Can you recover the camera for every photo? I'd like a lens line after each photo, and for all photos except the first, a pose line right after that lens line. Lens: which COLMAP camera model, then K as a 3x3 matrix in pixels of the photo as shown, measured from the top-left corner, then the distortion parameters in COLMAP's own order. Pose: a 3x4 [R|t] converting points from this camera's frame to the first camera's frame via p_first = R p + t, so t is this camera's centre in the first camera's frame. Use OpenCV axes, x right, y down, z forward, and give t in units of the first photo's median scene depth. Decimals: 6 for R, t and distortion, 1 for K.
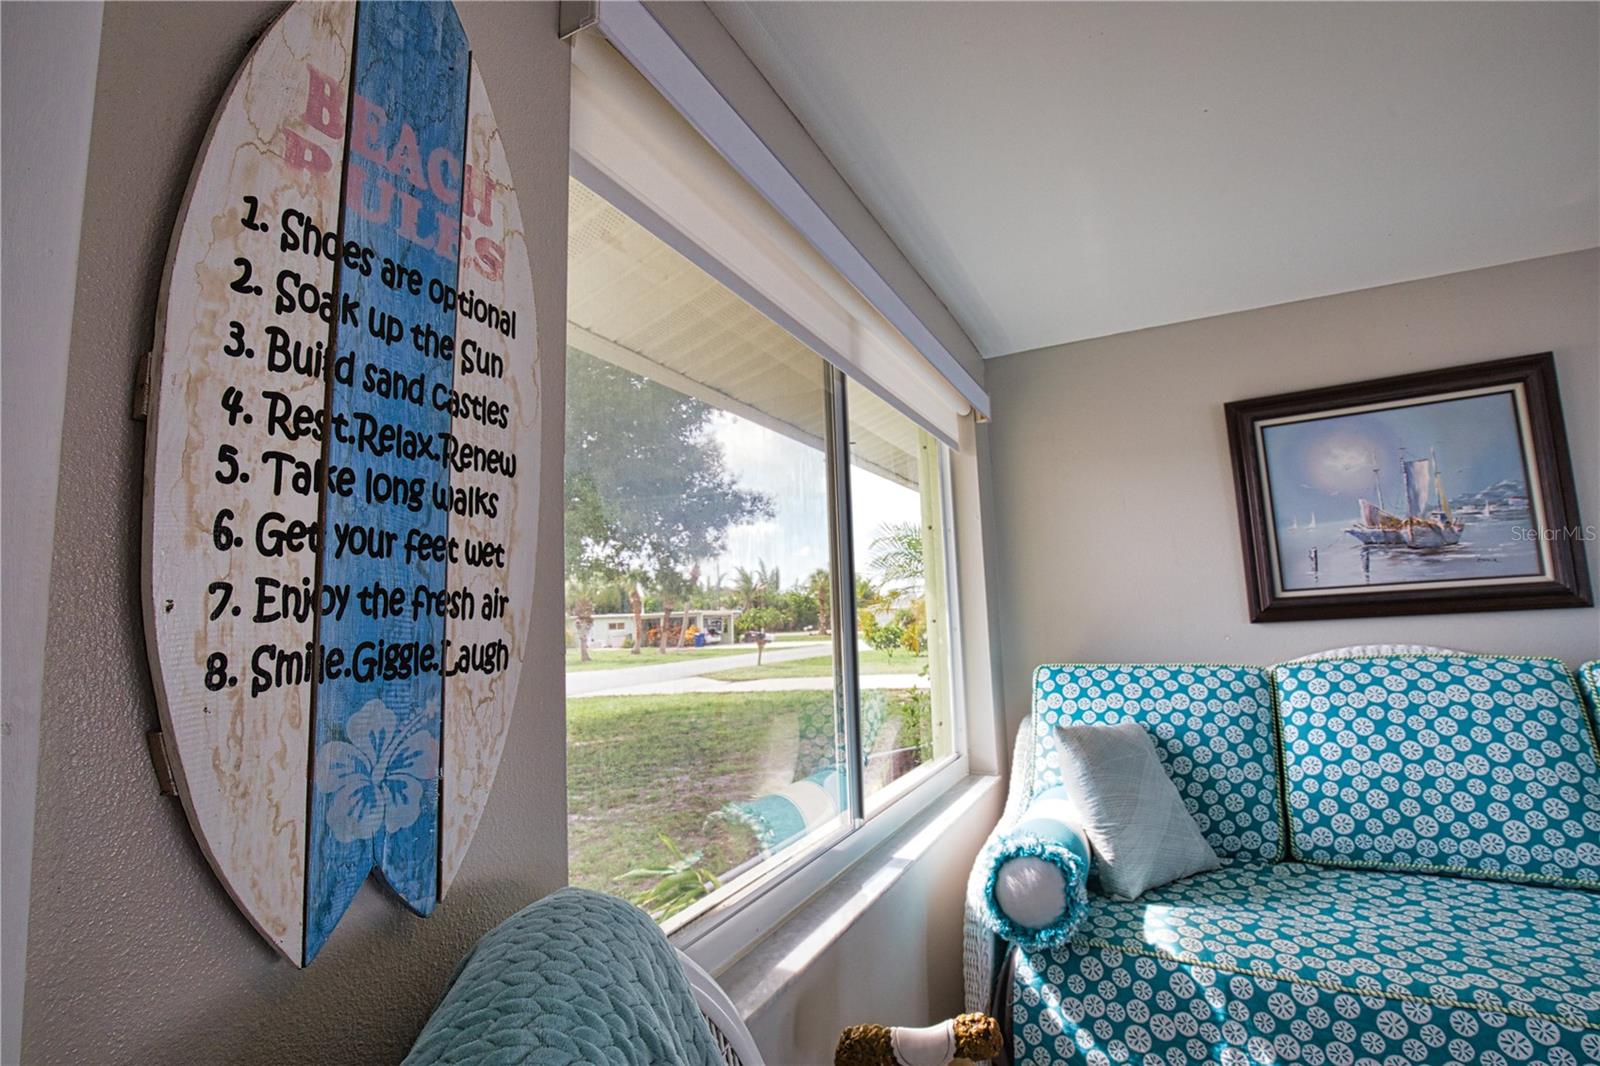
lens RADIAL K [[728.7, 0, 798.1], [0, 728.7, 530.0], [0, 0, 1]] dist [-0.023526, 0.001644]
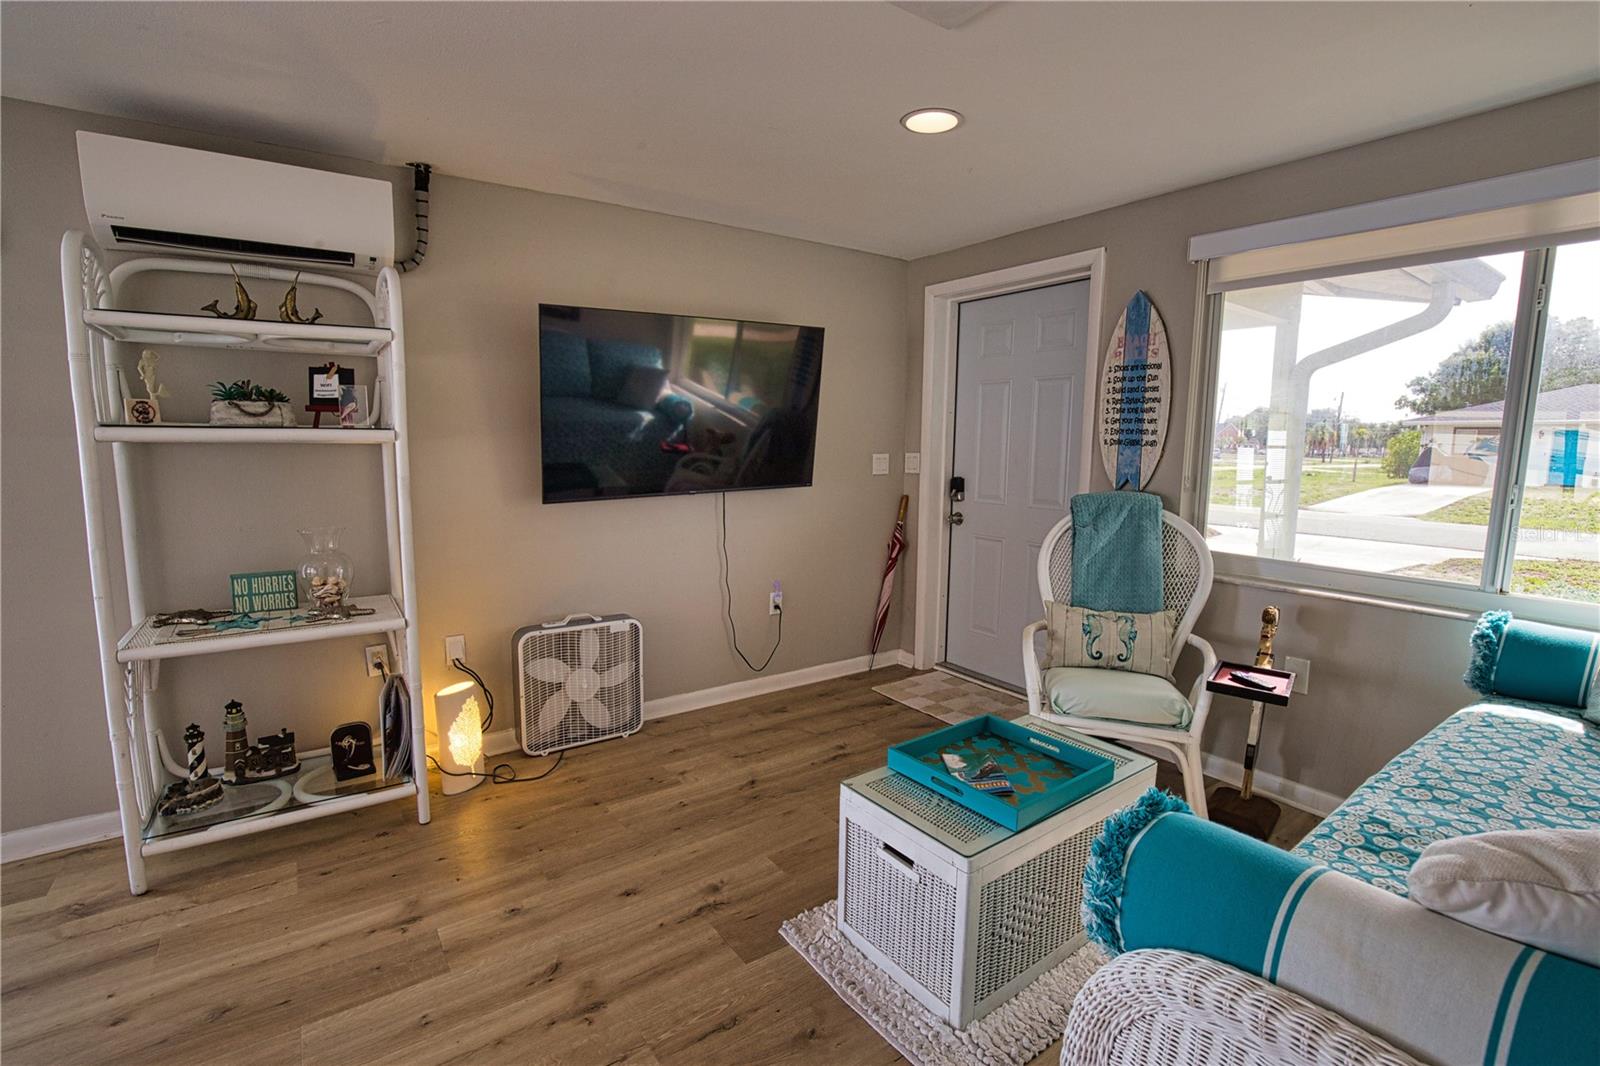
lens RADIAL K [[728.7, 0, 799.2], [0, 728.7, 535.0], [0, 0, 1]] dist [-0.023526, 0.001644]
pose [[-0.445537, 0.140414, -0.884184, 5.414712], [0.111917, 0.988612, 0.100603, 0.040396], [0.888241, -0.054133, -0.456178, 1.213120]]
